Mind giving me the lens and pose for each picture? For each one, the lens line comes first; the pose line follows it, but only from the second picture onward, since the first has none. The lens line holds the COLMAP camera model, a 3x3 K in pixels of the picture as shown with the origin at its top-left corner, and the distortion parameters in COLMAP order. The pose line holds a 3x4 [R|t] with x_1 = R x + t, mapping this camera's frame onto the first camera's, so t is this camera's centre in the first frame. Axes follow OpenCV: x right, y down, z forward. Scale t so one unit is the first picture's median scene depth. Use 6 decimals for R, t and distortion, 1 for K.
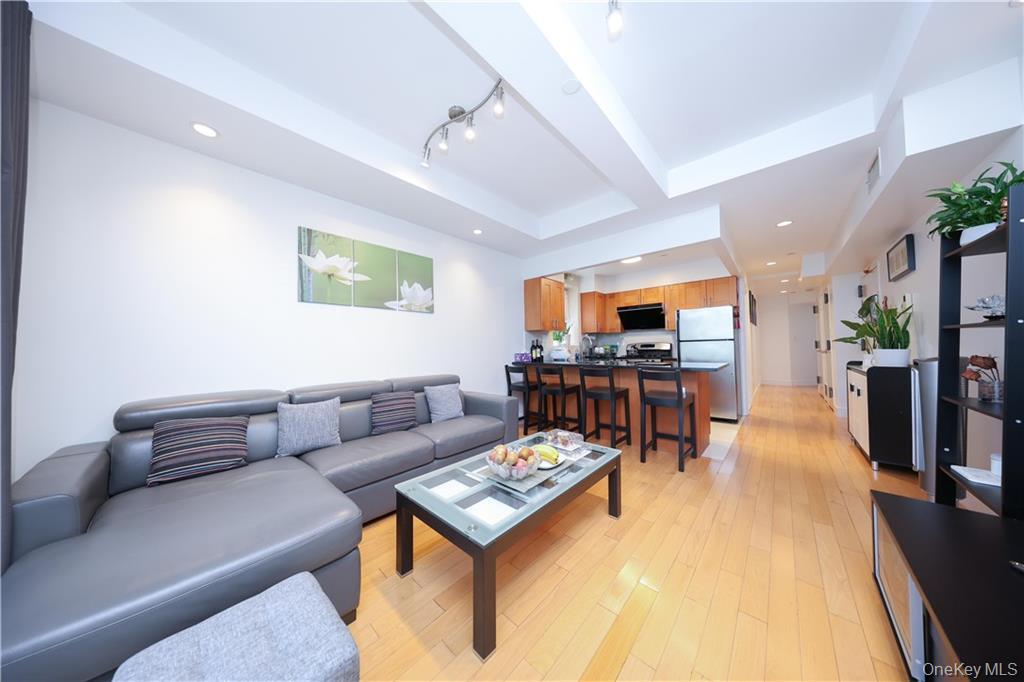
lens RADIAL K [[296.4, 0, 508.6], [0, 296.4, 341.2], [0, 0, 1]] dist [0.000378, -0.000187]
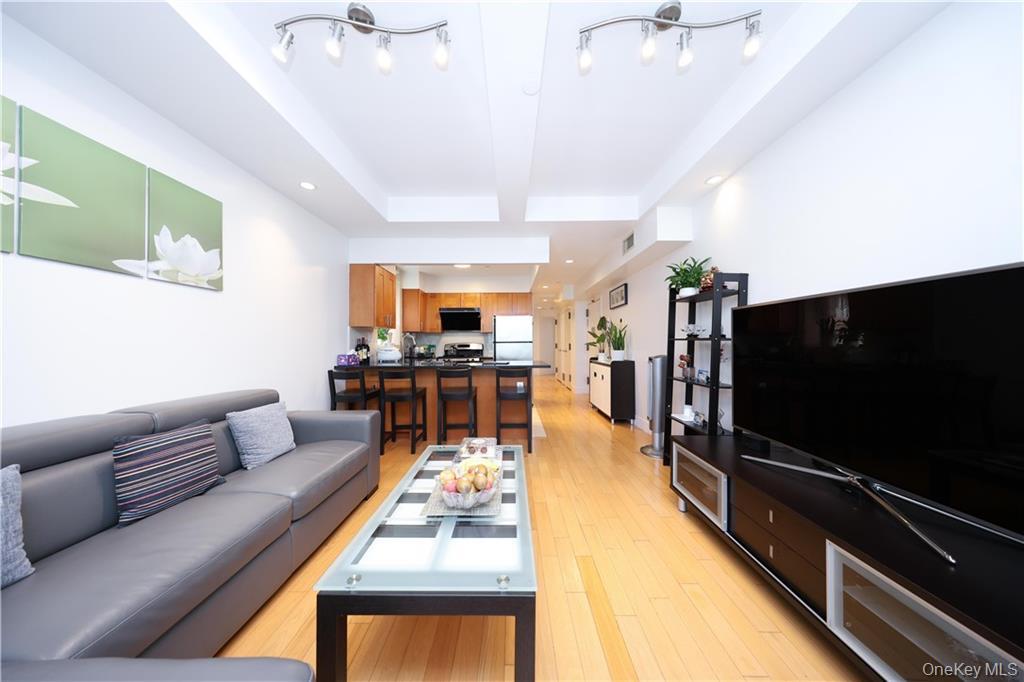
lens RADIAL K [[296.4, 0, 510.4], [0, 296.4, 340.9], [0, 0, 1]] dist [0.000378, -0.000187]
pose [[0.739356, 0.020533, 0.673002, -0.229781], [-0.023091, 0.999720, -0.005133, -0.002714], [-0.672919, -0.011745, 0.739623, 0.143953]]
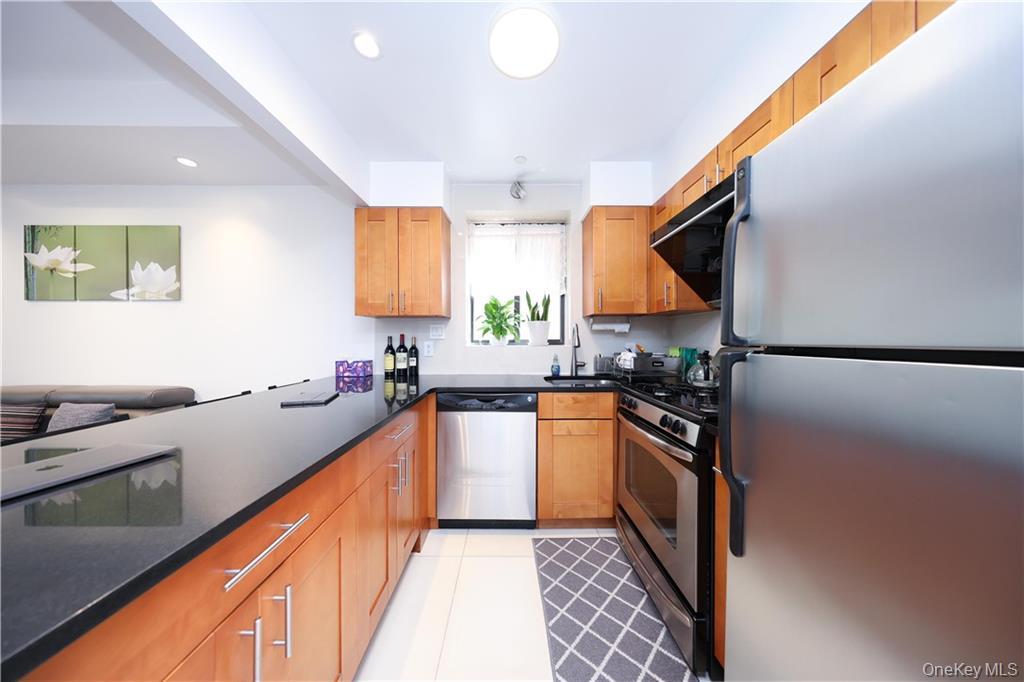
lens RADIAL K [[296.4, 0, 510.4], [0, 296.4, 339.4], [0, 0, 1]] dist [0.000378, -0.000187]
pose [[0.681606, 0.011796, -0.731624, 0.861360], [0.006048, 0.999745, 0.021754, -0.010766], [0.731694, -0.019252, 0.681361, 1.133298]]
